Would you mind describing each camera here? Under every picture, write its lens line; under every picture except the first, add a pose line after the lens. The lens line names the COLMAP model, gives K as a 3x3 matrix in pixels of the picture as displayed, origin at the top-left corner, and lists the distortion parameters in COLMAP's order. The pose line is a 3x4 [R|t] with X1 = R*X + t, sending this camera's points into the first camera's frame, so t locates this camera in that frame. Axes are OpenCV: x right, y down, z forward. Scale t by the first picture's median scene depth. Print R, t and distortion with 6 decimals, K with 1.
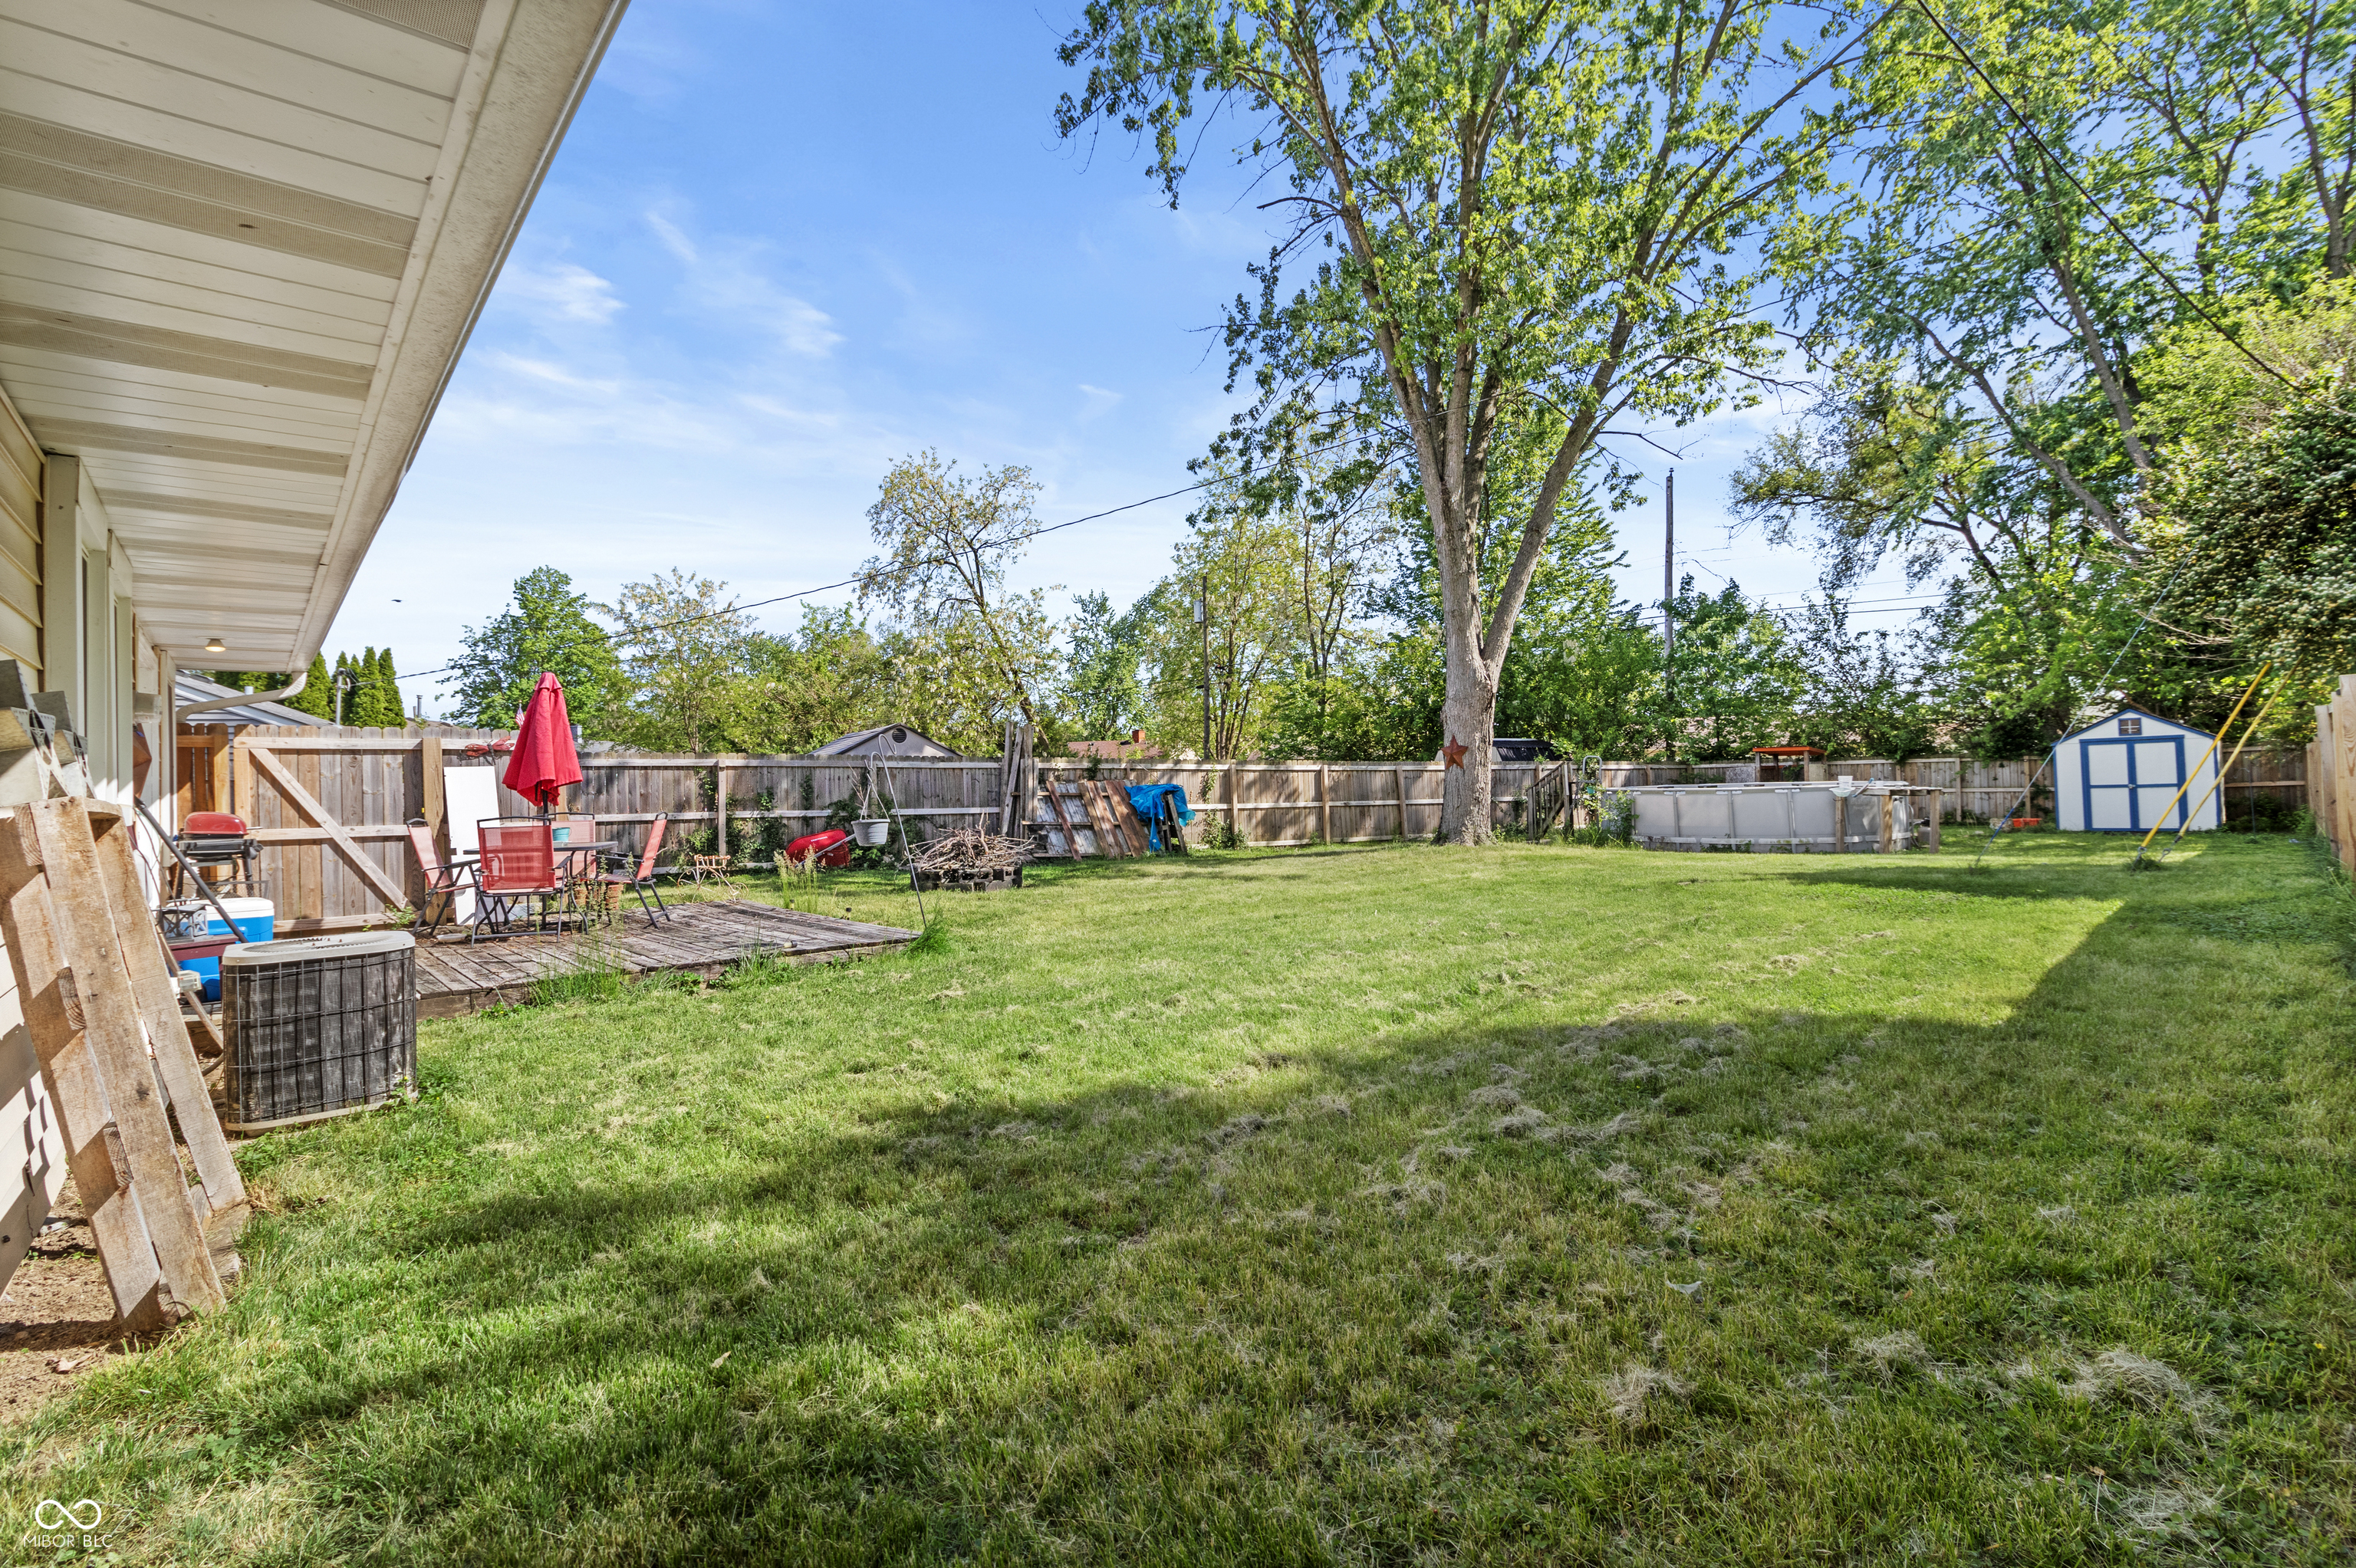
lens RADIAL K [[1116.9, 0, 1172.2], [0, 1116.9, 776.6], [0, 0, 1]] dist [0.008517, -0.000310]
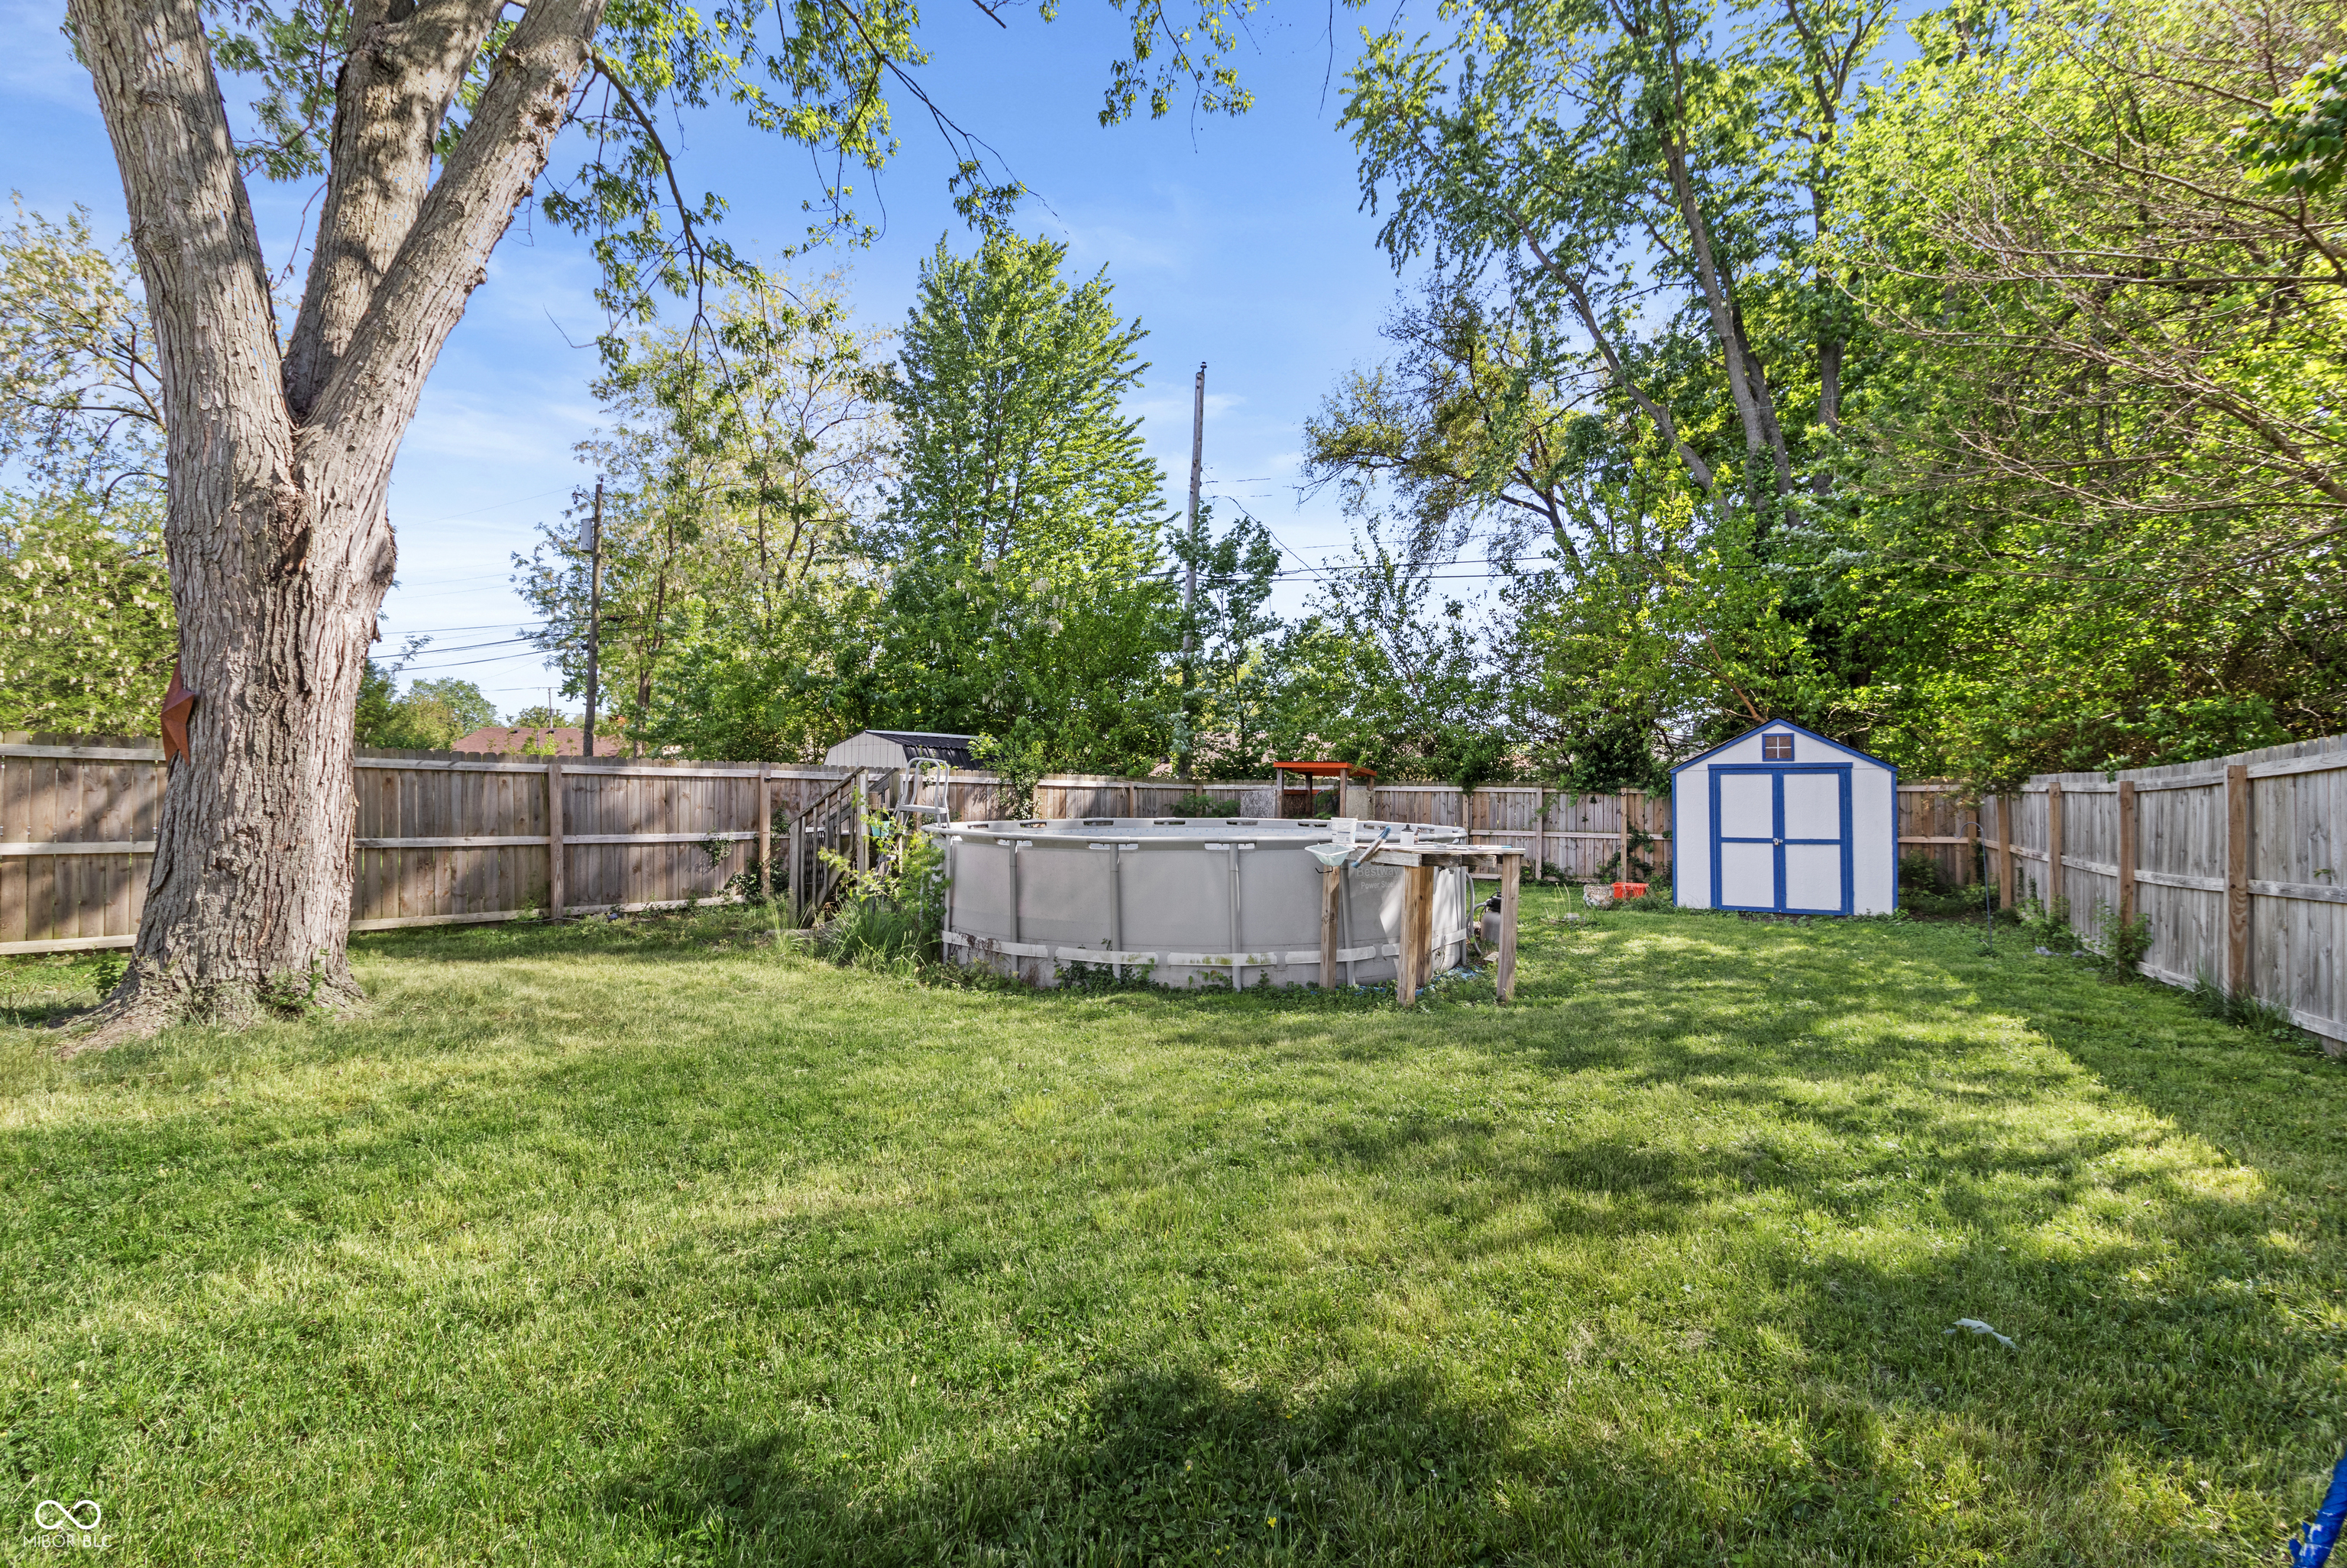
lens RADIAL K [[1112.6, 0, 1192.7], [0, 1112.6, 792.6], [0, 0, 1]] dist [0.008517, -0.000310]
pose [[0.948649, 0.033150, 0.314589, 0.256165], [-0.034668, 0.999399, -0.000769, -0.005321], [-0.314426, -0.010177, 0.949228, 0.378051]]
